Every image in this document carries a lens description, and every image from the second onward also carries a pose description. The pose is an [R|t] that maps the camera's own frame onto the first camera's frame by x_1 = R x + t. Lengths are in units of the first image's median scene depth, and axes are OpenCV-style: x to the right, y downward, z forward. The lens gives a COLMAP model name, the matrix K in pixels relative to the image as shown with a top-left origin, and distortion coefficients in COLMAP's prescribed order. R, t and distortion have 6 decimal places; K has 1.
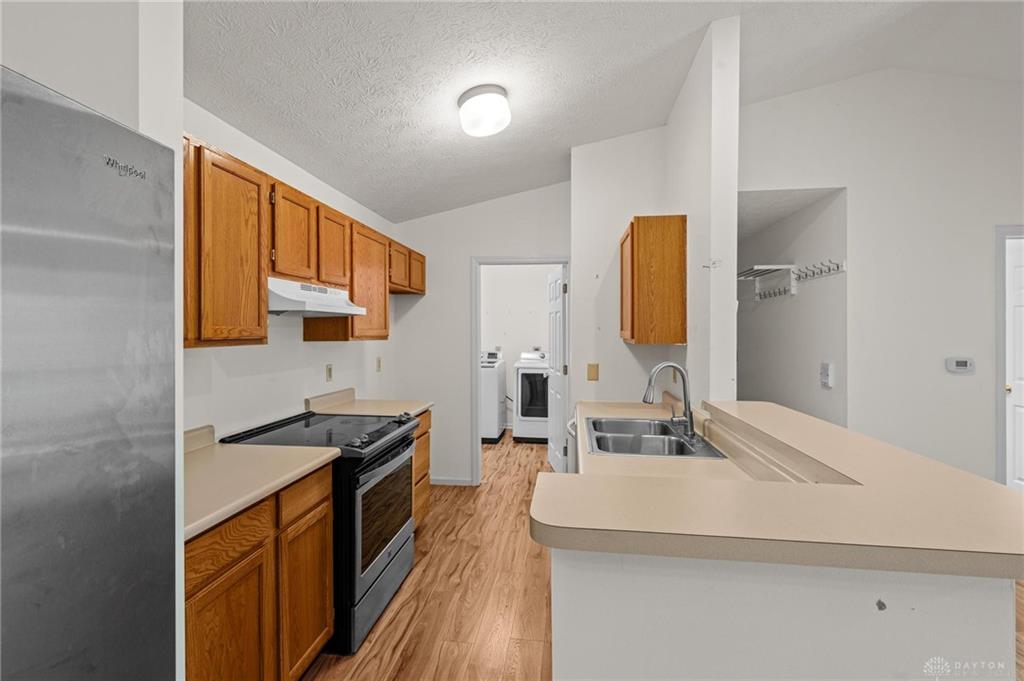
lens RADIAL K [[472.1, 0, 513.2], [0, 472.1, 338.6], [0, 0, 1]] dist [-0.003108, 0.000827]
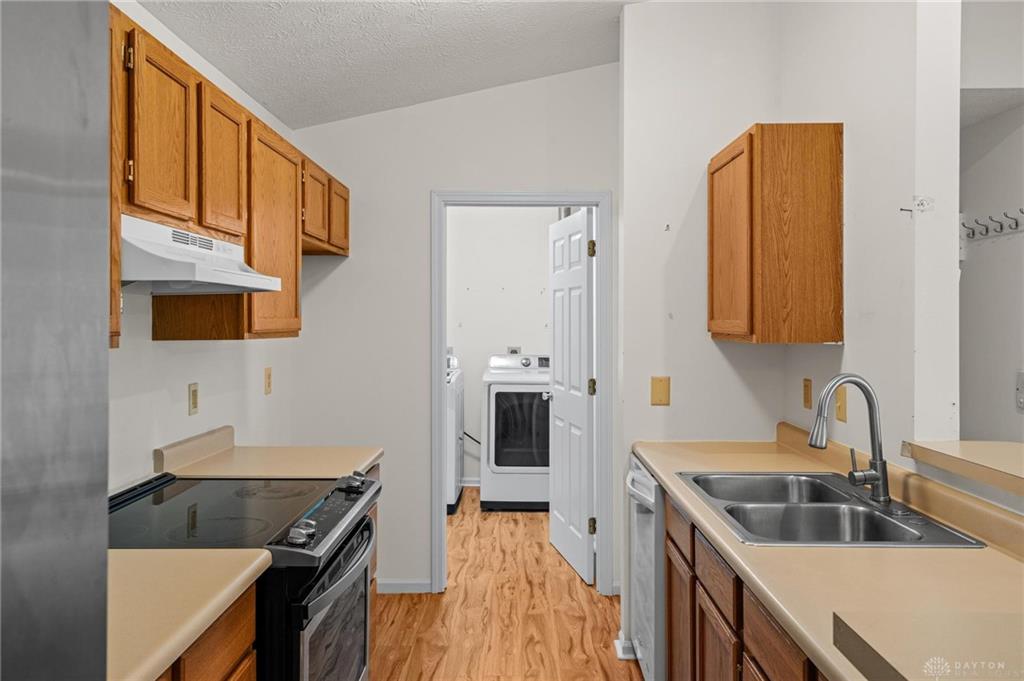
lens RADIAL K [[763.3, 0, 513.9], [0, 763.3, 319.9], [0, 0, 1]] dist [0.018287, 0.002435]
pose [[0.993054, -0.000916, 0.117653, -0.142789], [0.002879, 0.999860, -0.016511, -0.002173], [-0.117621, 0.016735, 0.992918, 0.098749]]
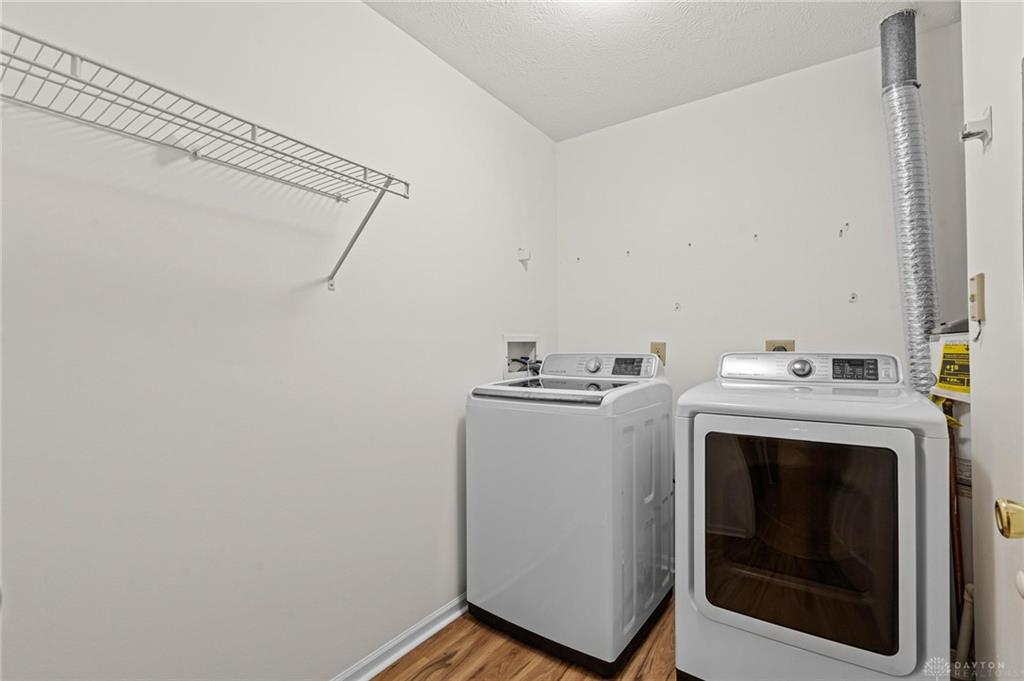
lens RADIAL K [[472.1, 0, 506.8], [0, 472.1, 342.2], [0, 0, 1]] dist [-0.003108, 0.000827]
pose [[0.878218, -0.010330, -0.478148, 0.089958], [-0.003895, 0.999579, -0.028748, 0.064038], [0.478244, 0.027109, 0.877809, 1.433246]]
